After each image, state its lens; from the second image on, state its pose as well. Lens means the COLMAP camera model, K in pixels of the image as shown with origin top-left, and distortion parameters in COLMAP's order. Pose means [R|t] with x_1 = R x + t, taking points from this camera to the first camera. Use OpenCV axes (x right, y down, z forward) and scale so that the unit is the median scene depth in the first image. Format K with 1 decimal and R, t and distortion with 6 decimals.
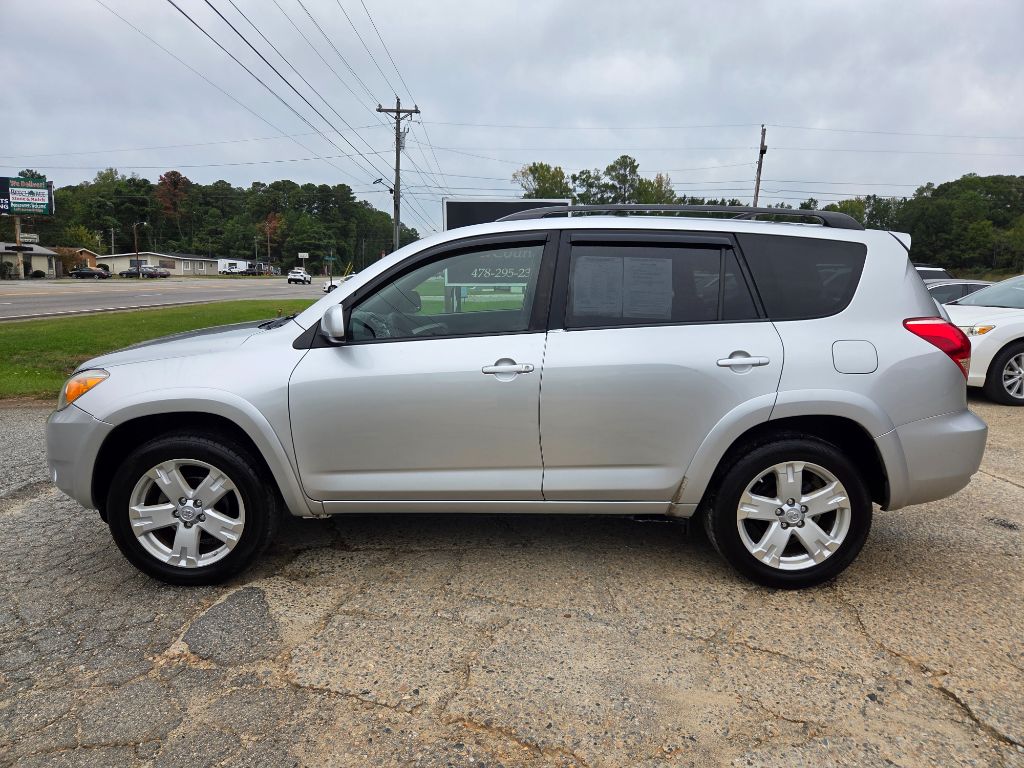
lens RADIAL K [[688.0, 0, 509.8], [0, 688.0, 380.4], [0, 0, 1]] dist [0.064682, -0.046094]
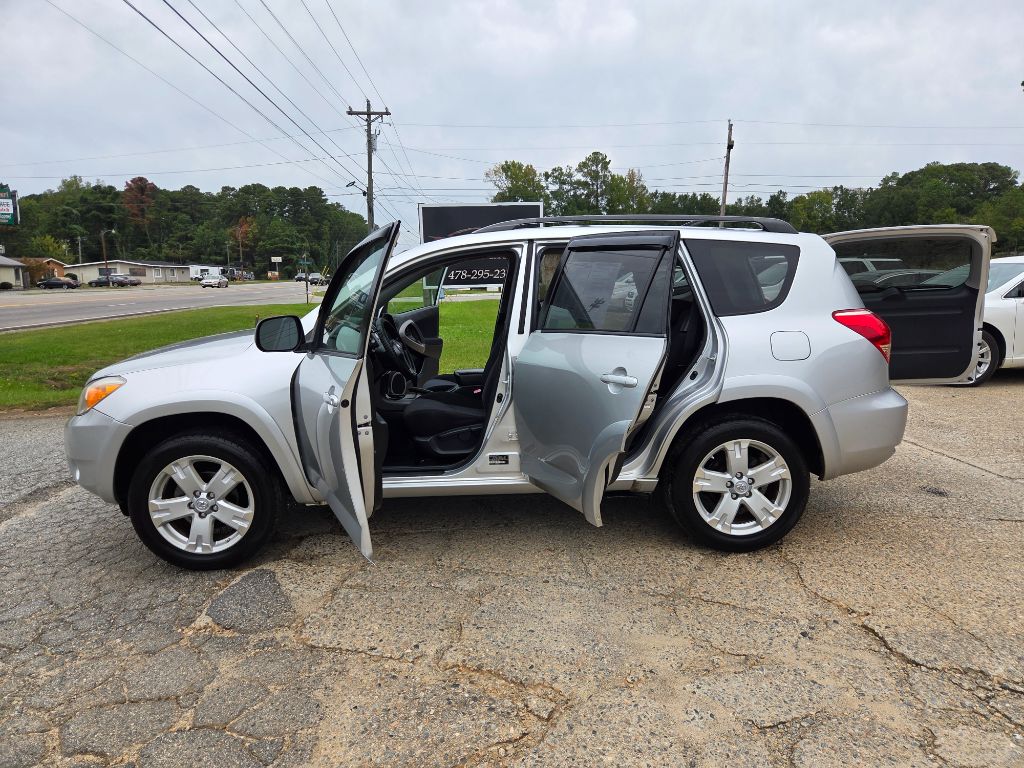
lens RADIAL K [[688.0, 0, 509.2], [0, 688.0, 384.0], [0, 0, 1]] dist [0.064682, -0.046094]
pose [[0.999081, -0.031164, 0.029432, -0.000327], [0.030949, 0.999491, 0.007748, 0.004993], [-0.029659, -0.006830, 0.999537, -0.118497]]
